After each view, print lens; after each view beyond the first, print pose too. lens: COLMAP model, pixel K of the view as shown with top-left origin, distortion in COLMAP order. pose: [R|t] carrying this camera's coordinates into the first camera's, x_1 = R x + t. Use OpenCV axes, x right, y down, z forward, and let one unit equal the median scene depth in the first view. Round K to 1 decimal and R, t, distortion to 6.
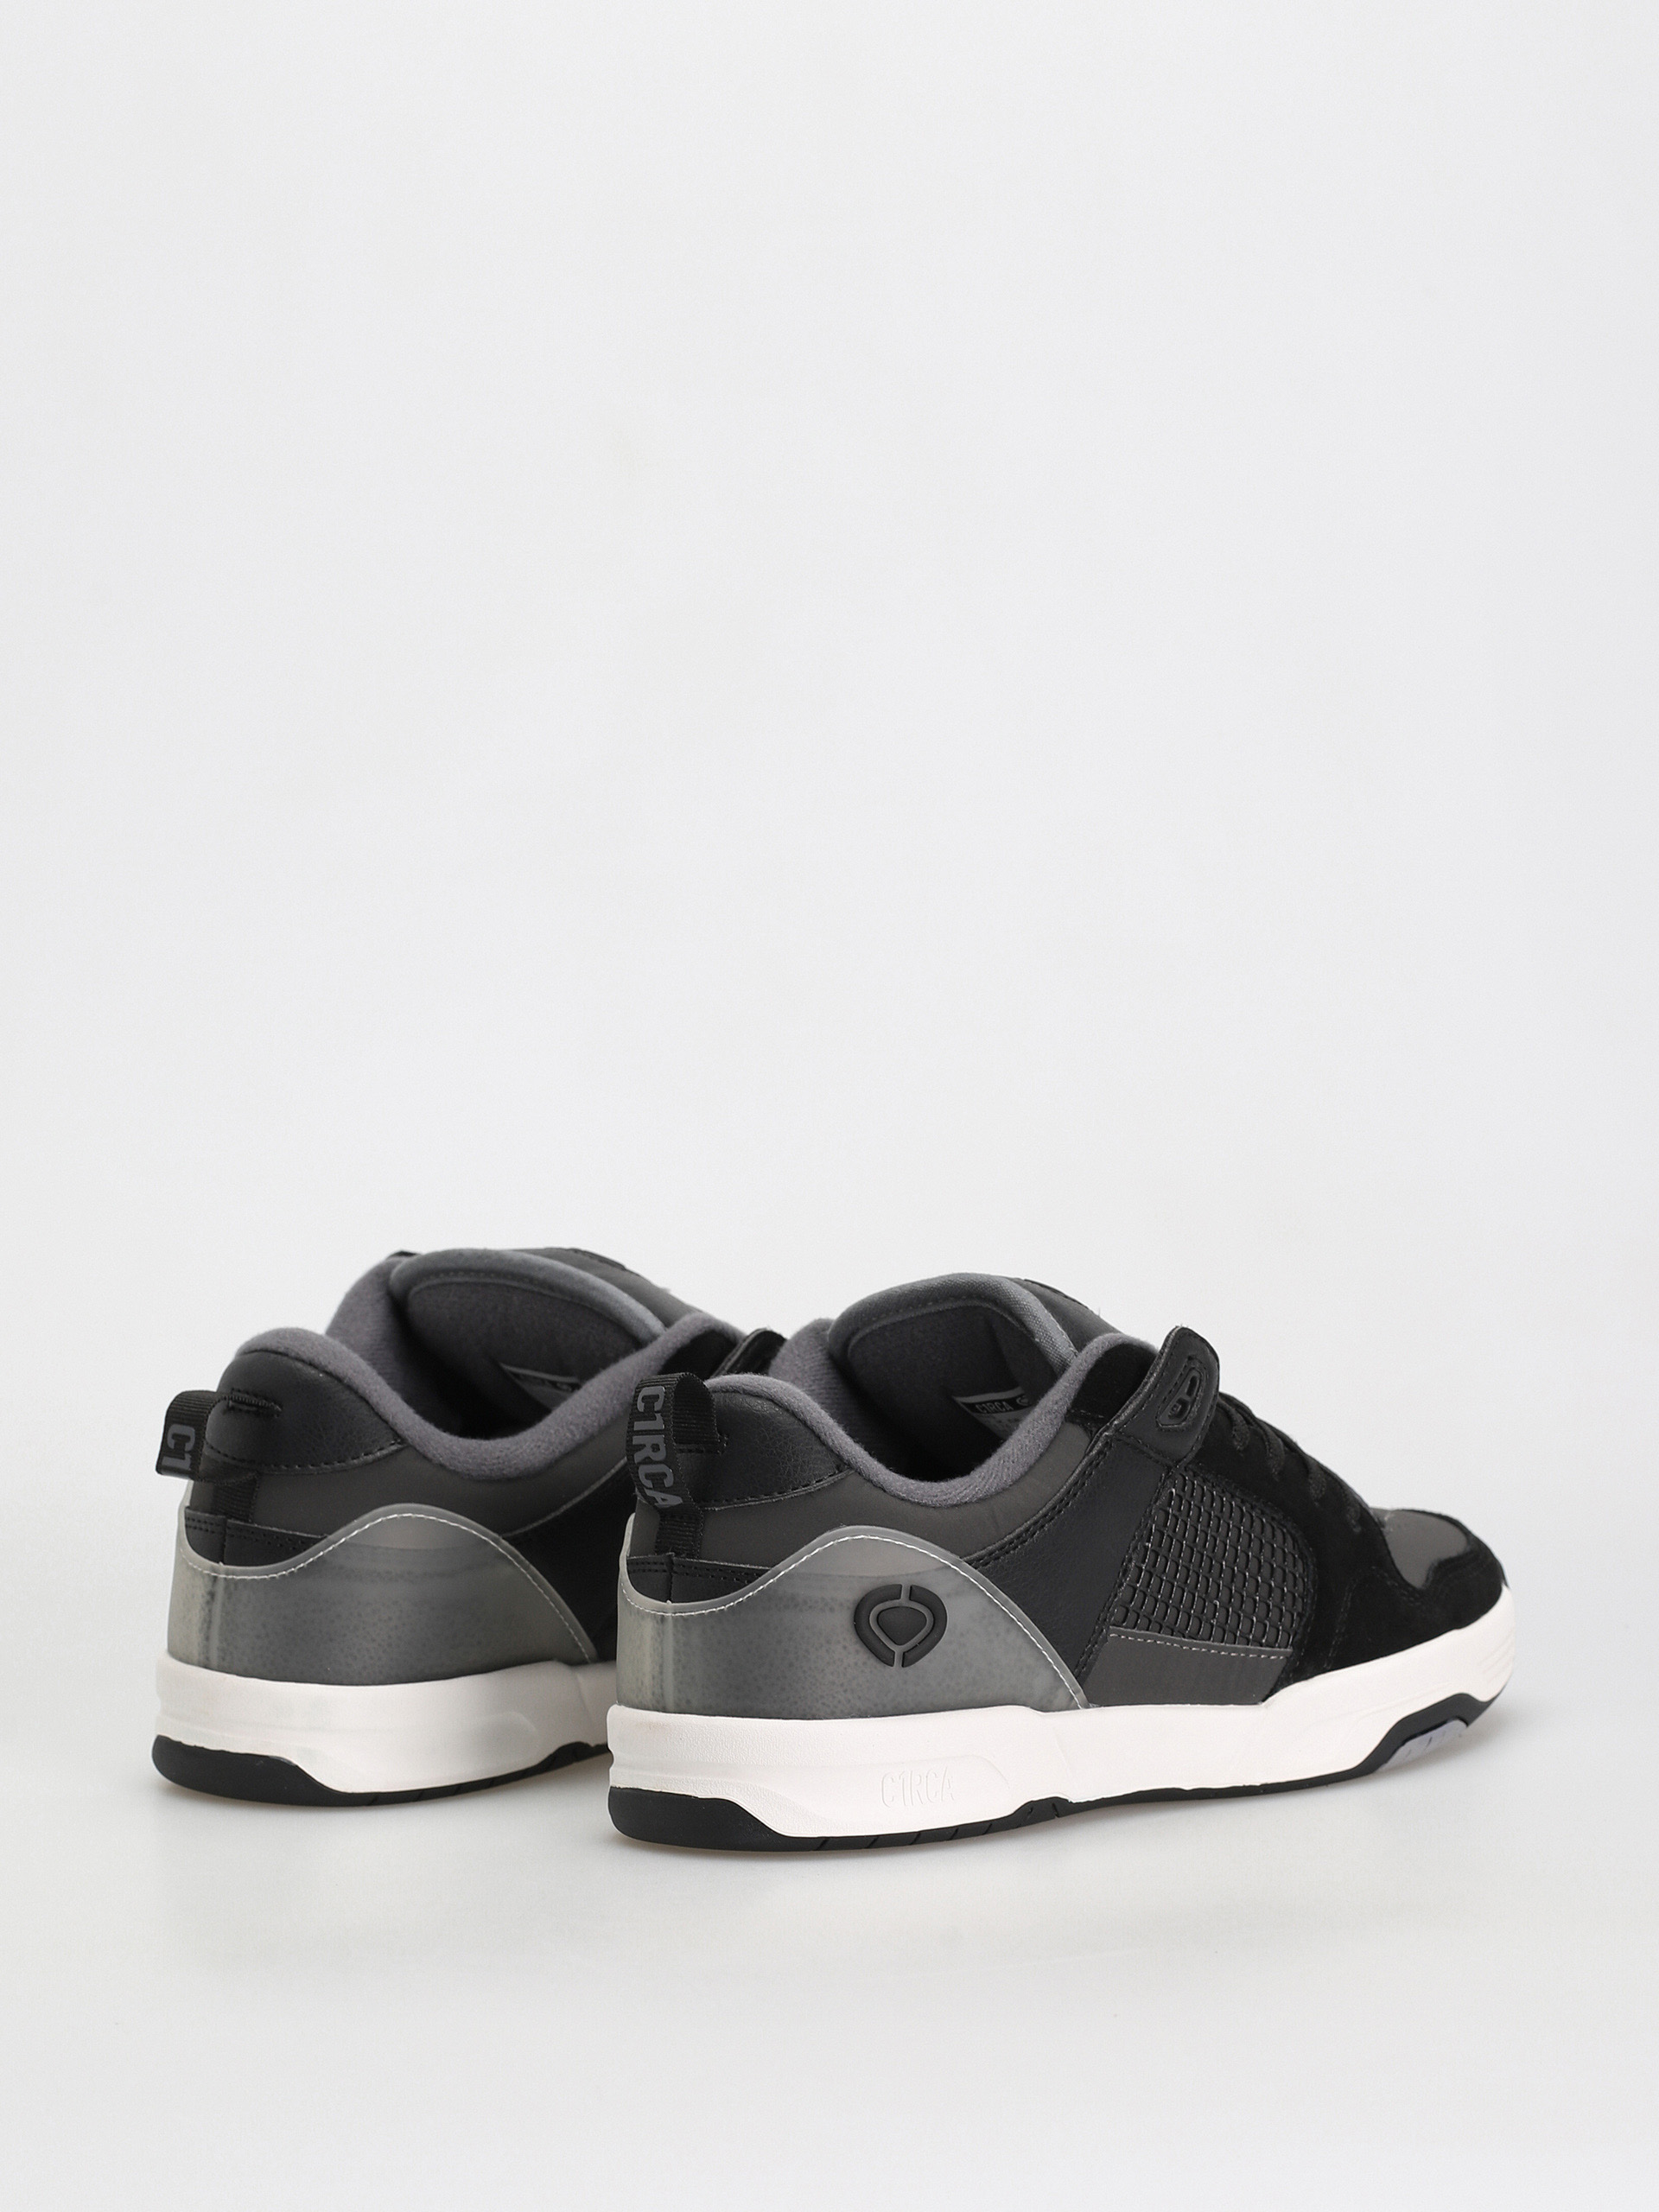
lens RADIAL K [[8212.8, 0, 829.5], [0, 8212.8, 1106.0], [0, 0, 1]] dist [-0.234802, -0.541515]
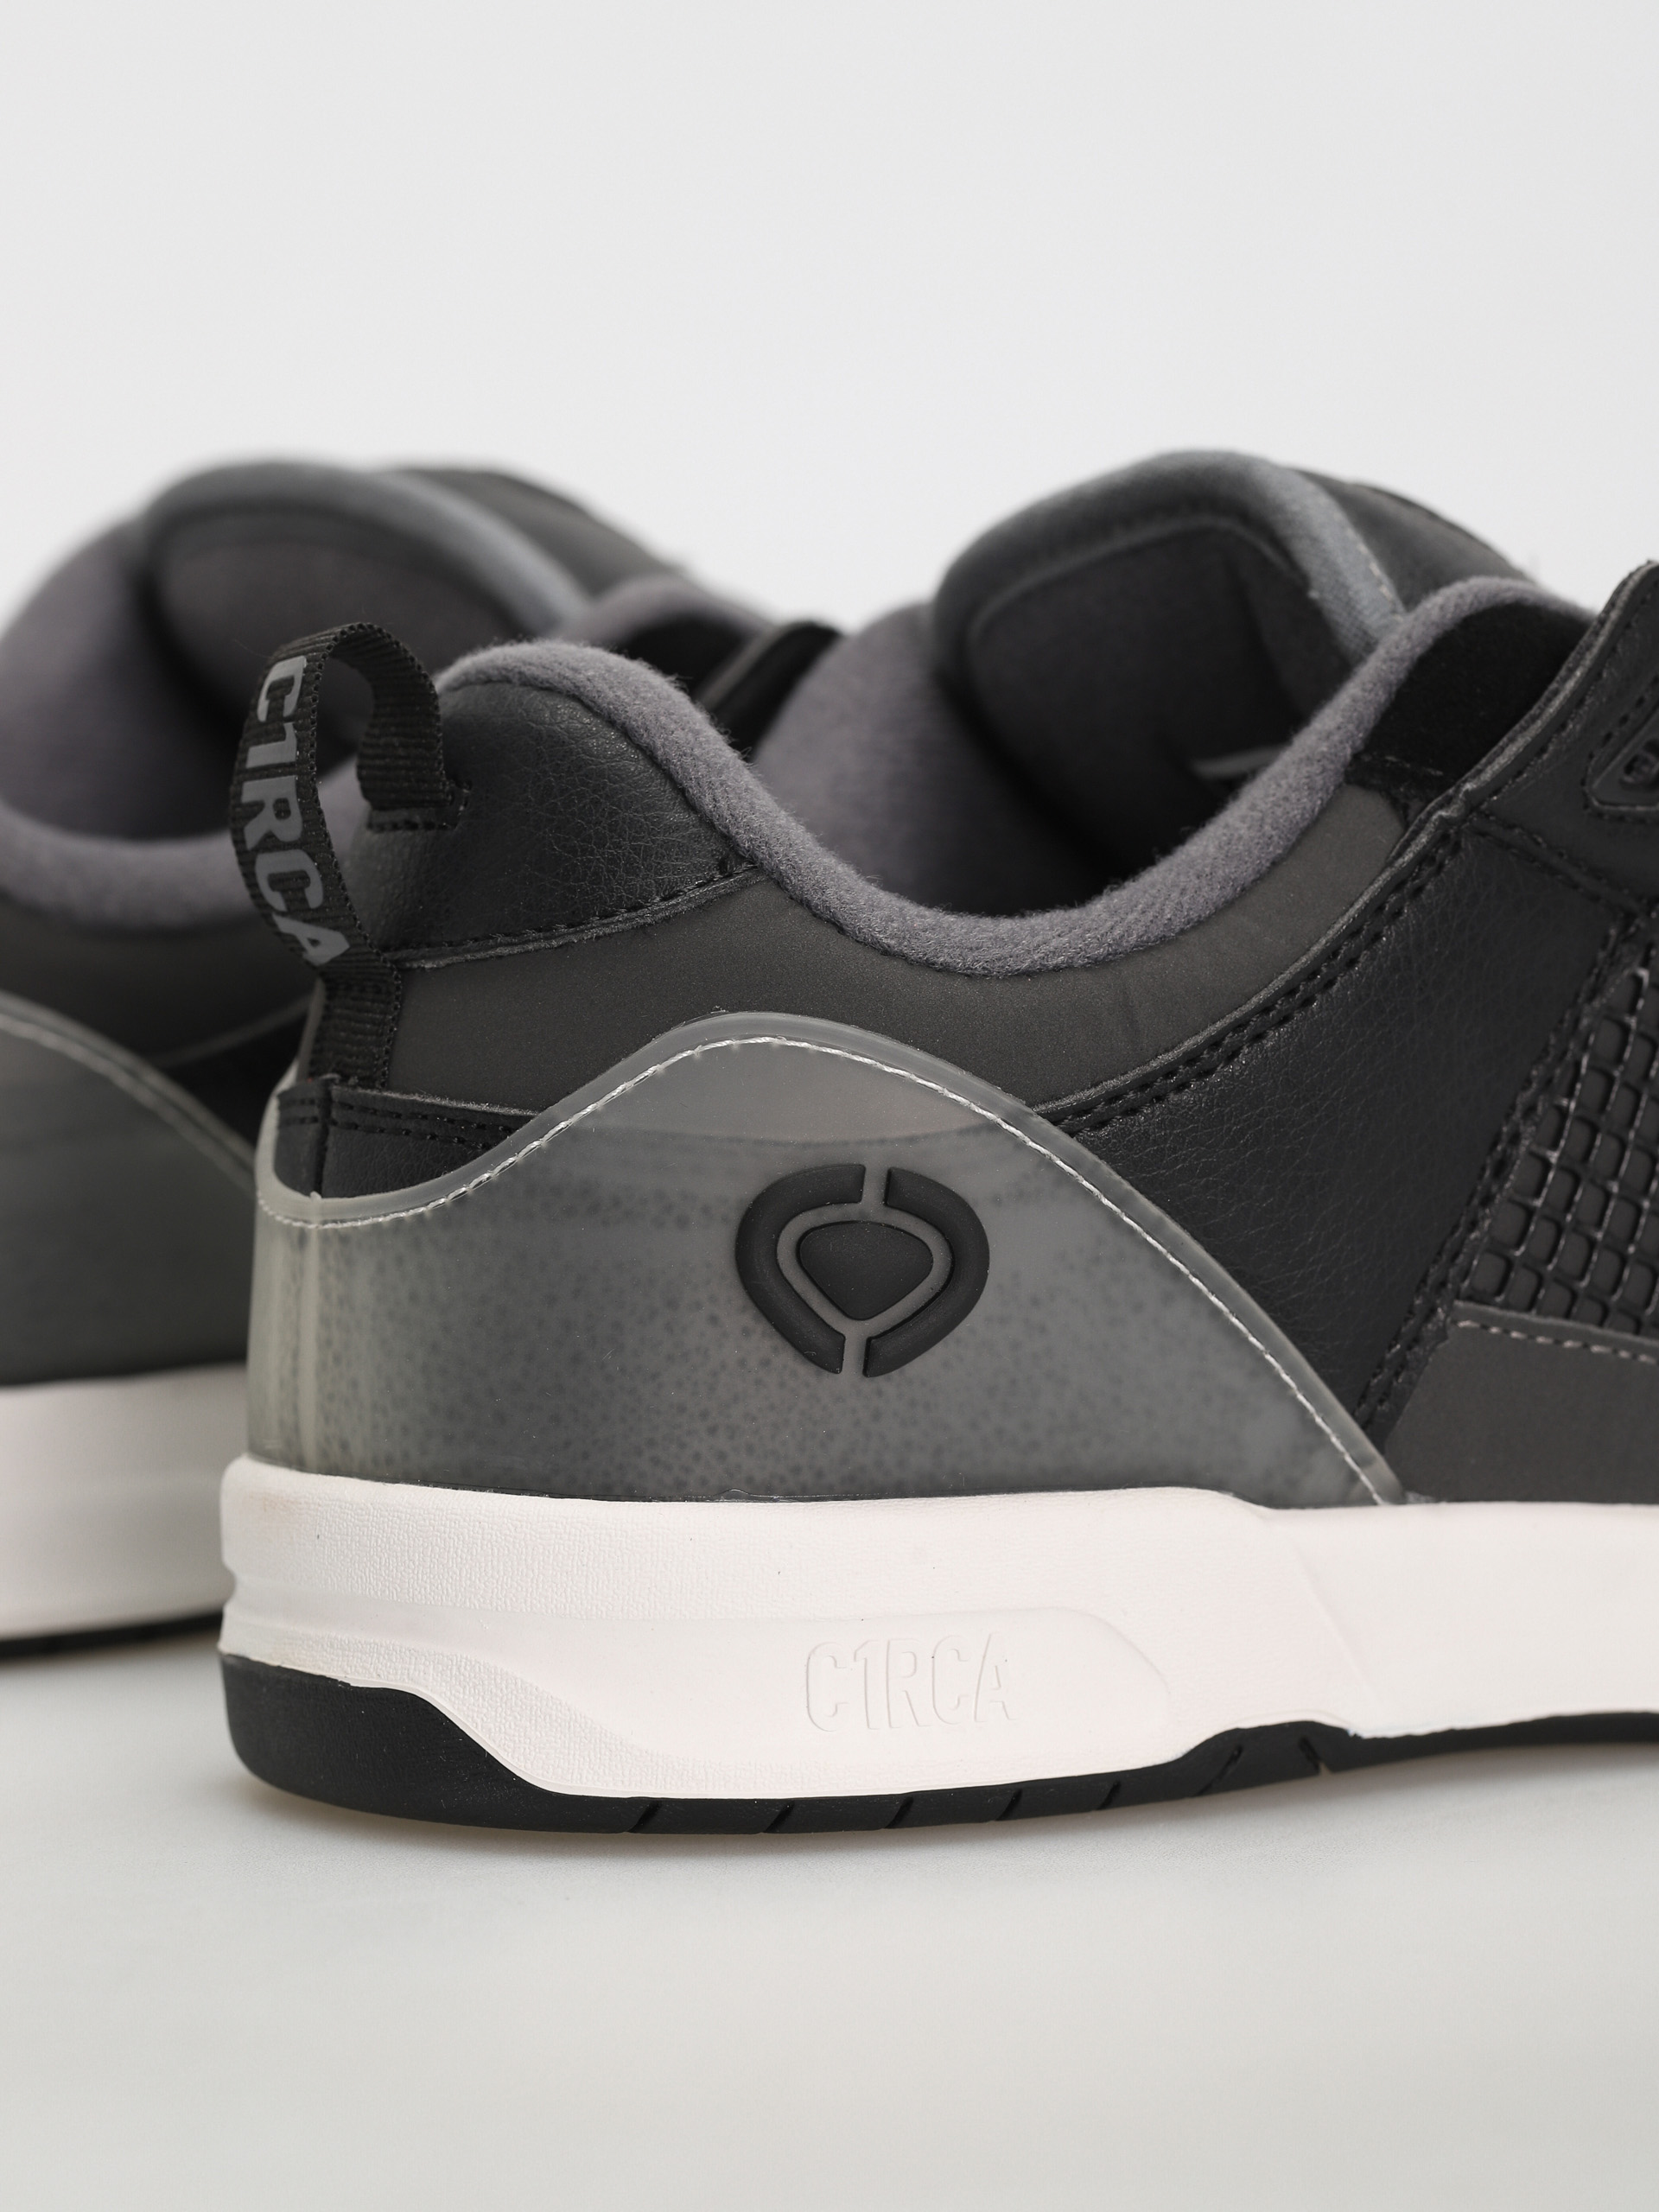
lens RADIAL K [[7484.7, 0, 829.5], [0, 7484.7, 1106.0], [0, 0, 1]] dist [-0.022041, 0.748324]
pose [[0.977860, 0.026691, -0.207551, 0.080997], [-0.024119, 0.999598, 0.014913, 0.049880], [0.207866, -0.009576, 0.978111, 0.645195]]
